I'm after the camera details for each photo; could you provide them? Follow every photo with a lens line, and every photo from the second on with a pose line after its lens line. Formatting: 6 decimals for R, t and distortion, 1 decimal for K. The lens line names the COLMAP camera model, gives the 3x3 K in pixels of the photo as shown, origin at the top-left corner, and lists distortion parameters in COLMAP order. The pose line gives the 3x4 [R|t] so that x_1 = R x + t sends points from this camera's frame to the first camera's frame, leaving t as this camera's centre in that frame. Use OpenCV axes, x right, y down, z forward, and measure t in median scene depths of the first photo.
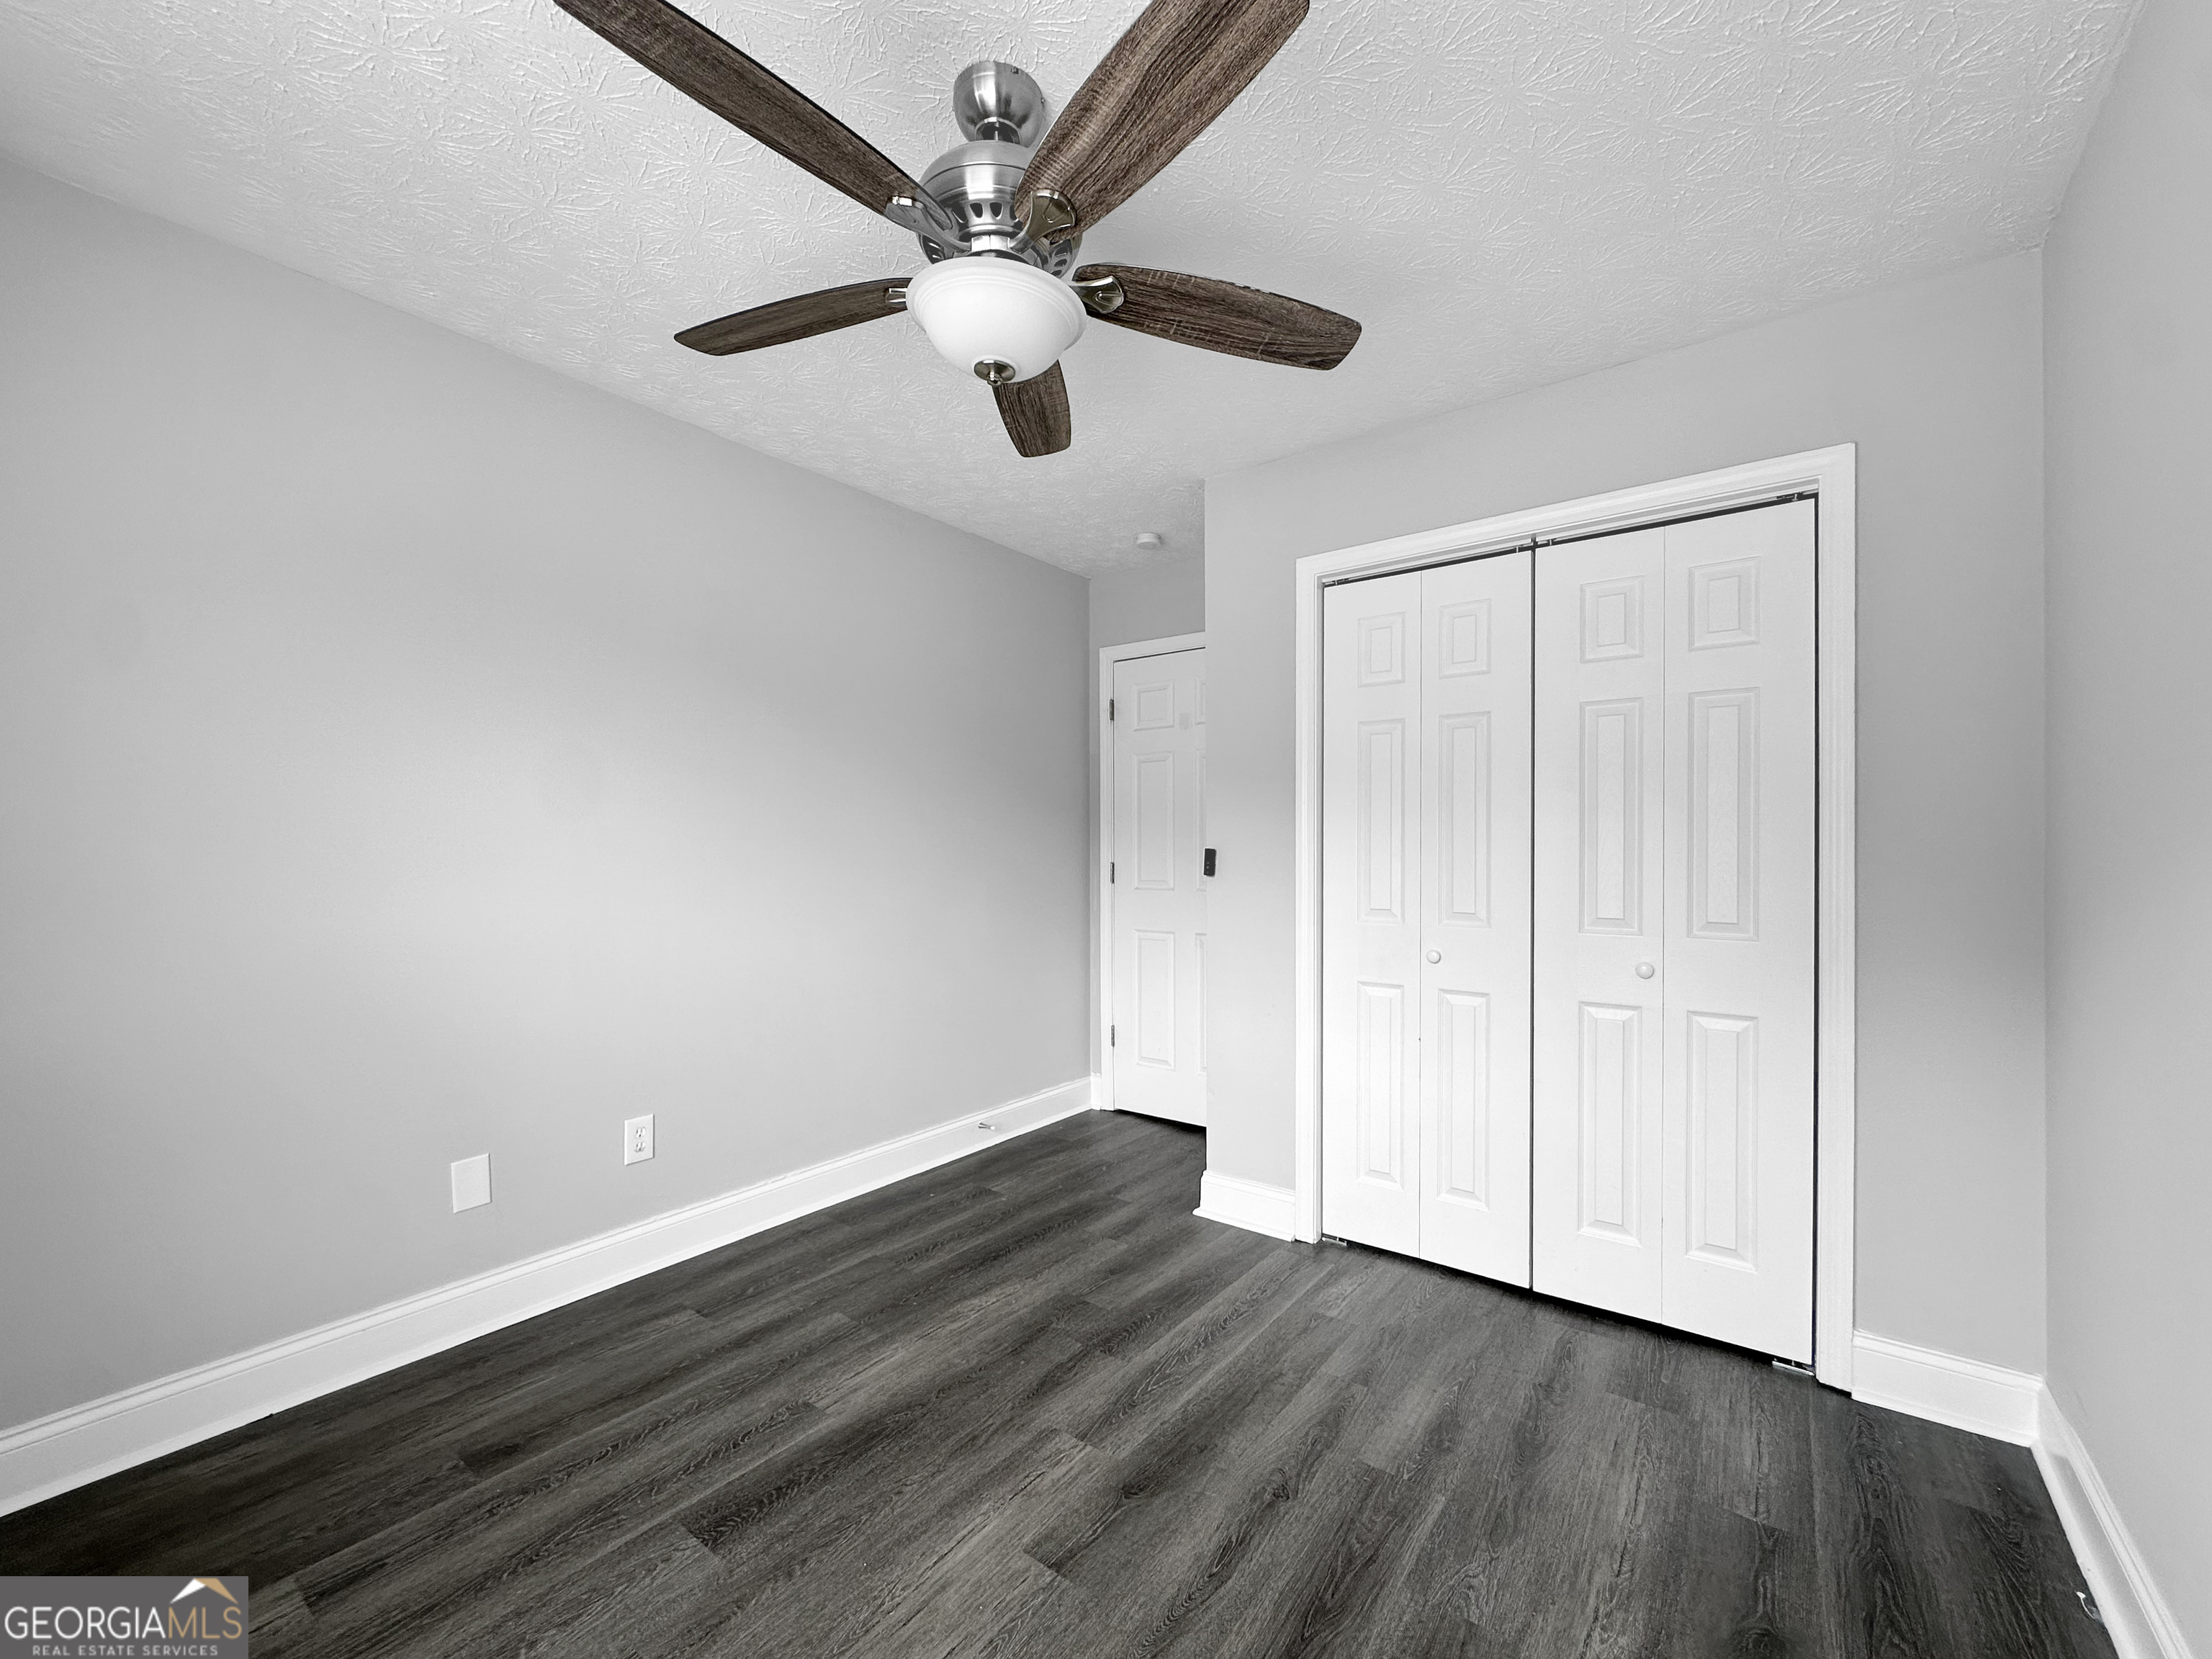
lens RADIAL K [[897.1, 0, 1096.9], [0, 897.1, 841.8], [0, 0, 1]] dist [0.000569, -0.000060]
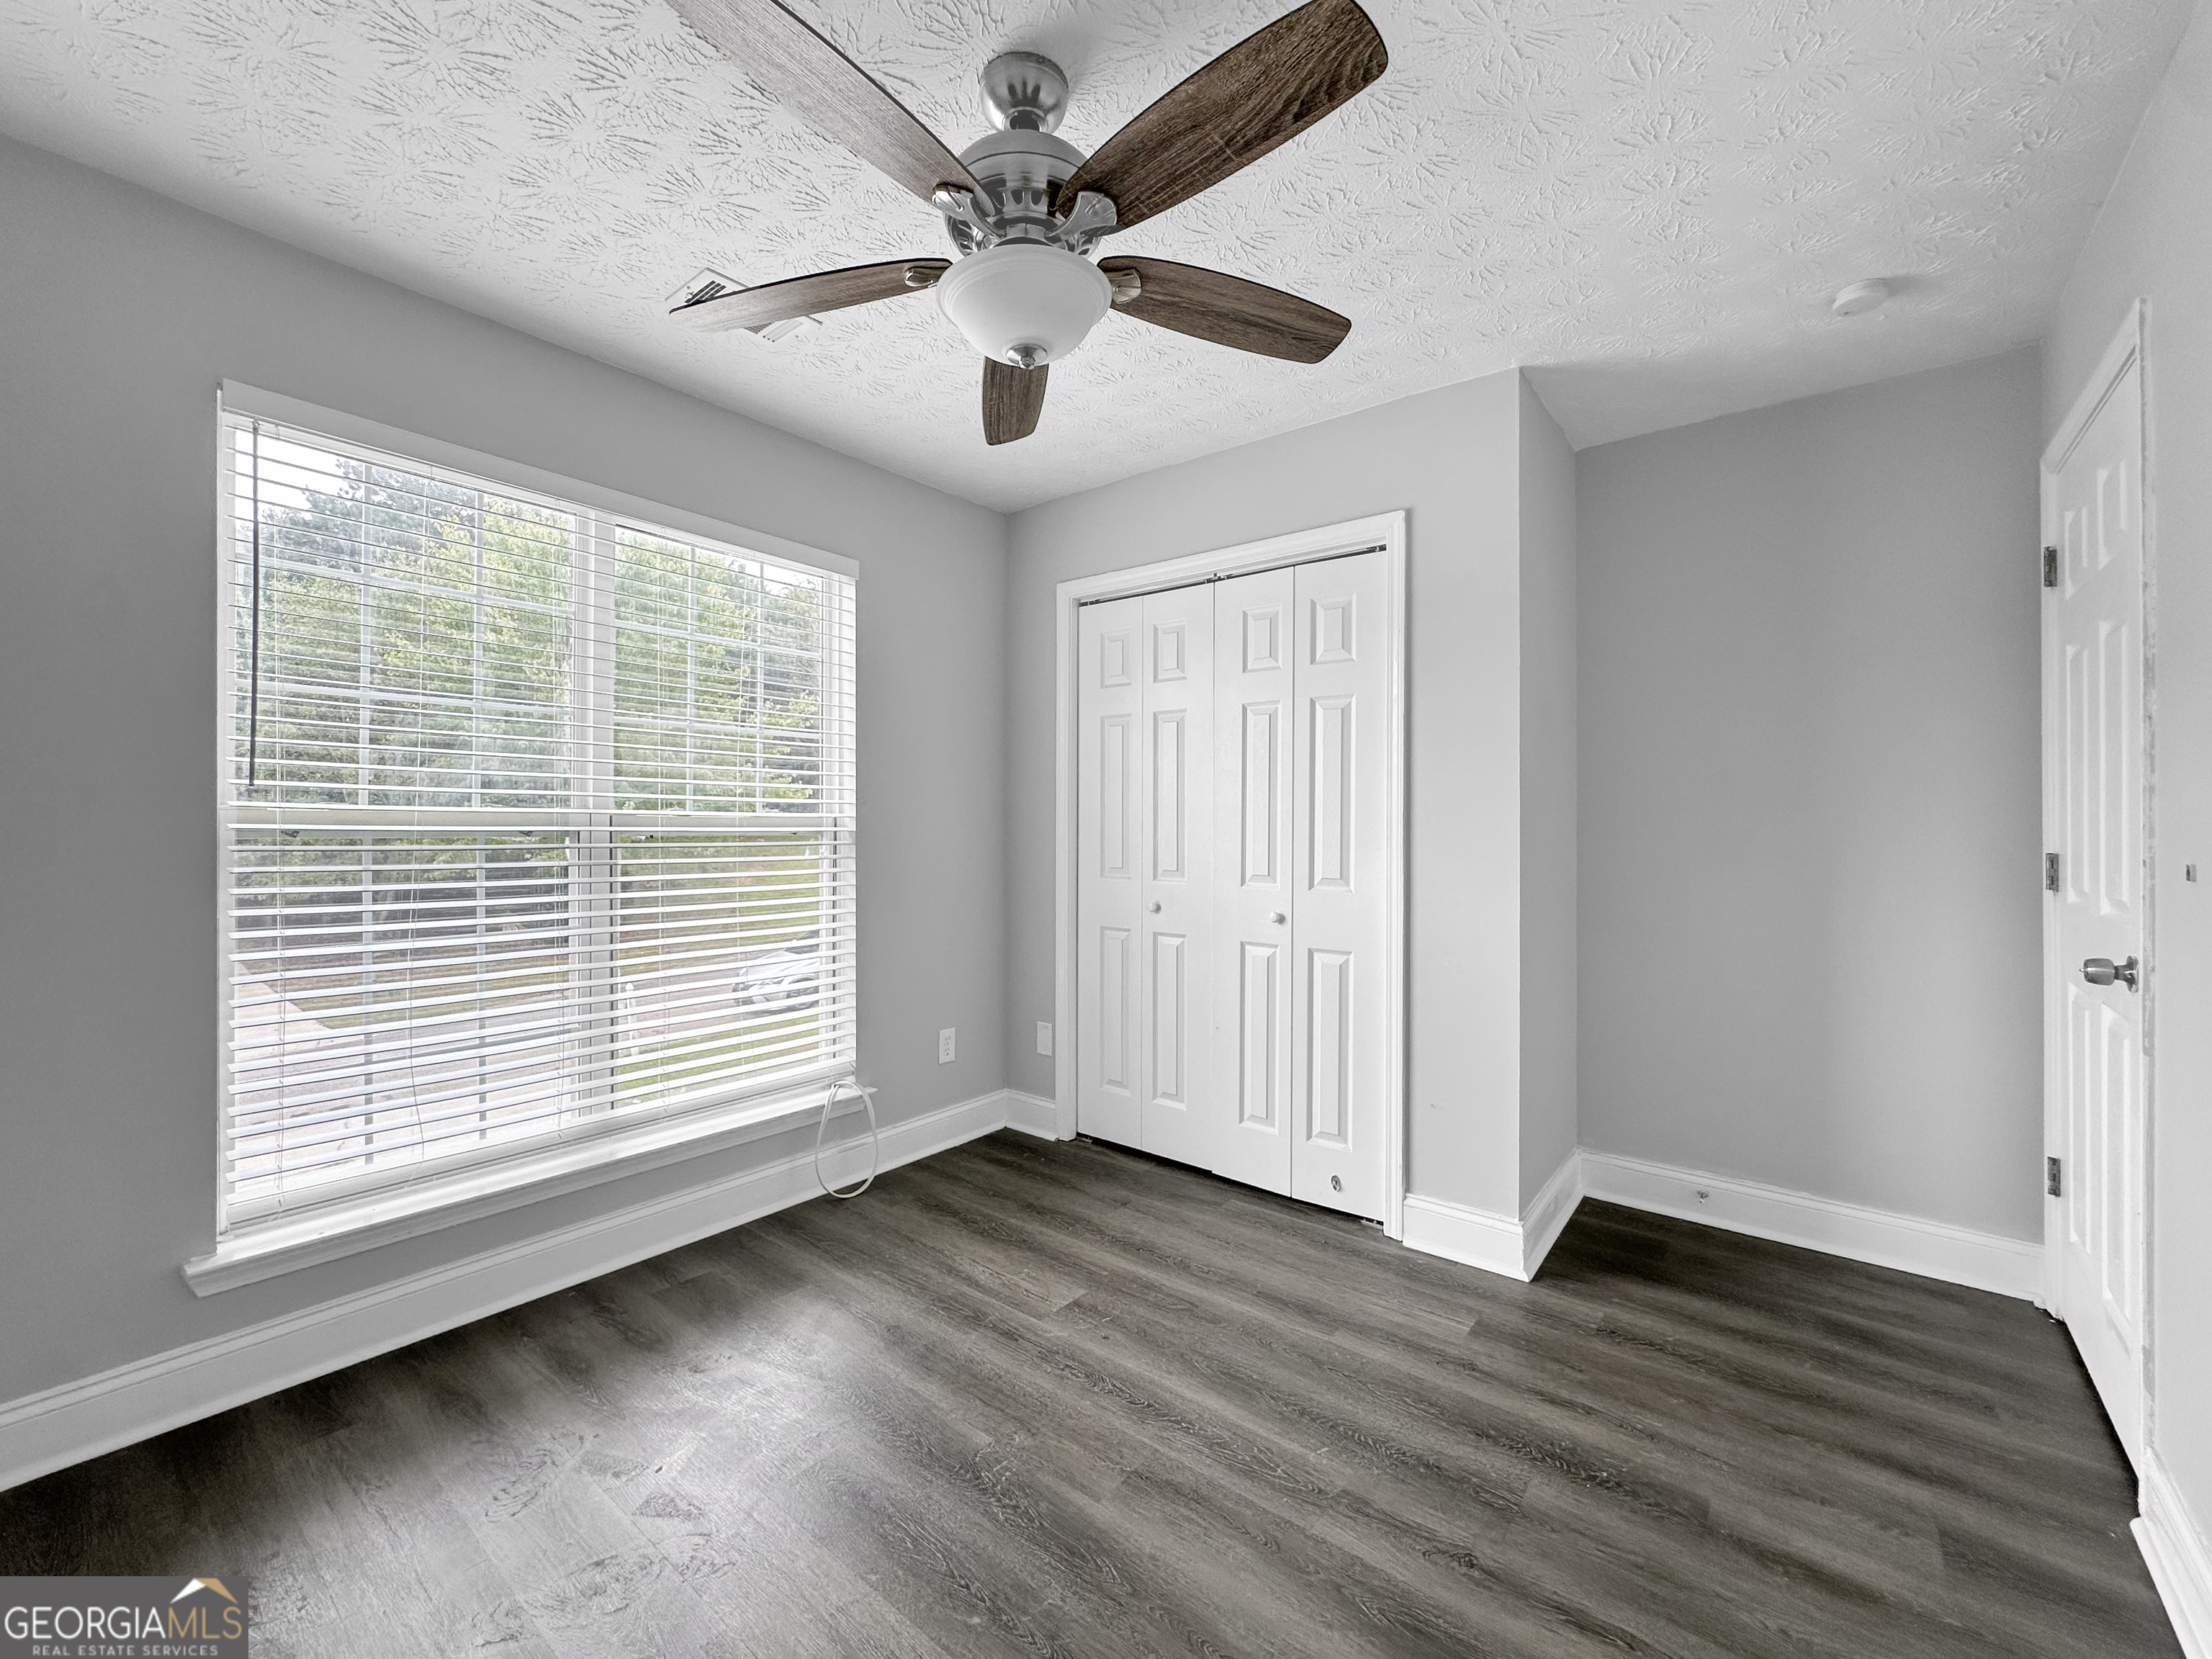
lens RADIAL K [[897.1, 0, 1116.1], [0, 897.1, 824.5], [0, 0, 1]] dist [0.000569, -0.000060]
pose [[0.999570, 0.008628, -0.028016, 0.383448], [-0.008535, 0.999958, 0.003444, 0.009340], [0.028044, -0.003204, 0.999602, -0.257794]]
